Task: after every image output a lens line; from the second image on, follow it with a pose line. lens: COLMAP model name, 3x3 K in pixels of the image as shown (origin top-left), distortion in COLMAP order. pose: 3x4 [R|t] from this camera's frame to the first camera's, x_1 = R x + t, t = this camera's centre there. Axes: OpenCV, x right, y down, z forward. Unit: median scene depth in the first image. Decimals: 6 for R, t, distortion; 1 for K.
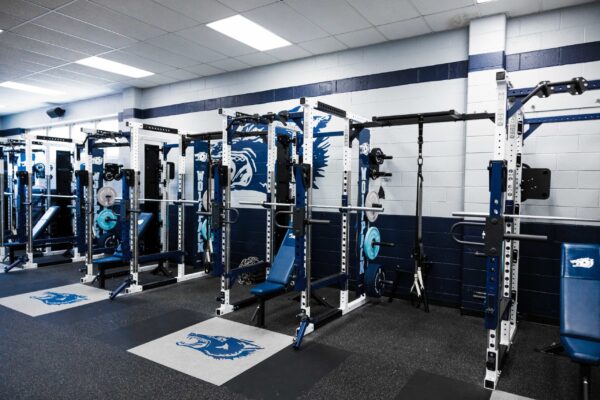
lens RADIAL K [[401.1, 0, 300.2], [0, 401.1, 196.9], [0, 0, 1]] dist [0.006482, -0.002372]
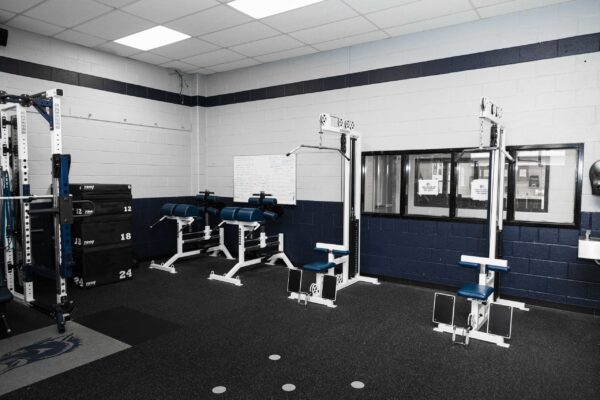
lens RADIAL K [[401.1, 0, 303.2], [0, 401.1, 206.1], [0, 0, 1]] dist [0.006482, -0.002372]
pose [[0.028431, -0.073940, 0.996857, -1.057567], [0.017488, 0.997145, 0.073463, -0.015045], [-0.999443, 0.015344, 0.029643, 0.363754]]
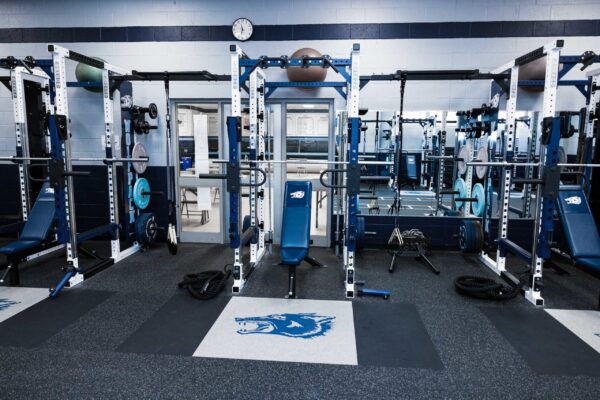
lens RADIAL K [[407.2, 0, 300.6], [0, 407.2, 198.6], [0, 0, 1]] dist [0.001202, 0.003650]
pose [[0.887469, -0.060719, 0.456849, -0.563778], [0.007759, 0.993111, 0.116922, -0.007385], [-0.460801, -0.100220, 0.881827, 0.227377]]
